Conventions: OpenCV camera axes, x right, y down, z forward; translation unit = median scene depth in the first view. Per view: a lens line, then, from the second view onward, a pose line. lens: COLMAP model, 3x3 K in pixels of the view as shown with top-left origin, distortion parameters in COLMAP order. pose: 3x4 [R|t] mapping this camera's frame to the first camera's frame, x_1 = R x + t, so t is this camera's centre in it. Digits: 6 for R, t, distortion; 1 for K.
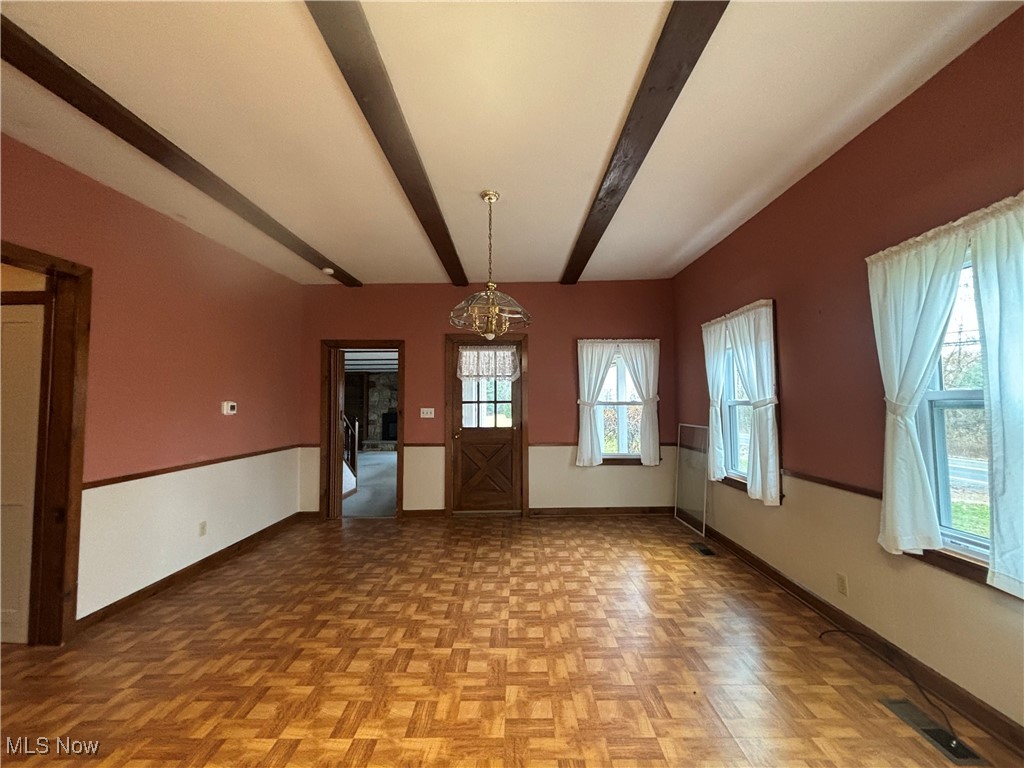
lens RADIAL K [[405.6, 0, 509.3], [0, 405.6, 383.7], [0, 0, 1]] dist [-0.015882, -0.000120]
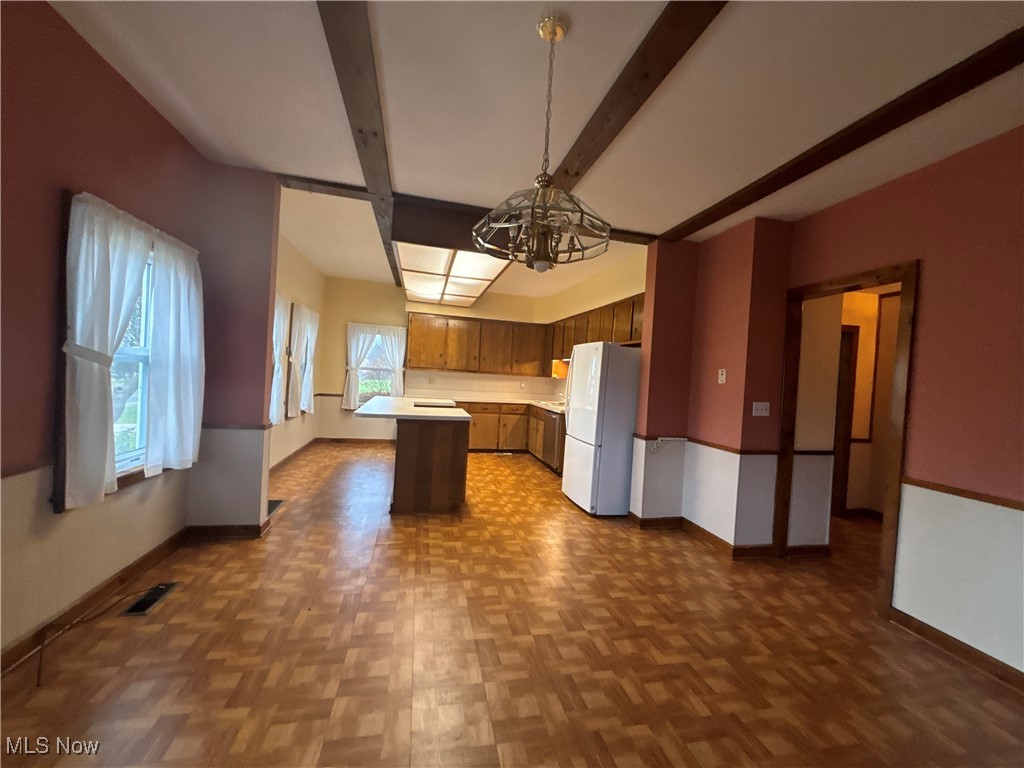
lens RADIAL K [[405.6, 0, 509.3], [0, 405.6, 383.7], [0, 0, 1]] dist [-0.015882, -0.000120]
pose [[-0.972412, -0.045357, -0.228817, 0.142196], [-0.040232, 0.998825, -0.027014, 0.083261], [0.229773, -0.017063, -0.973095, 1.759948]]
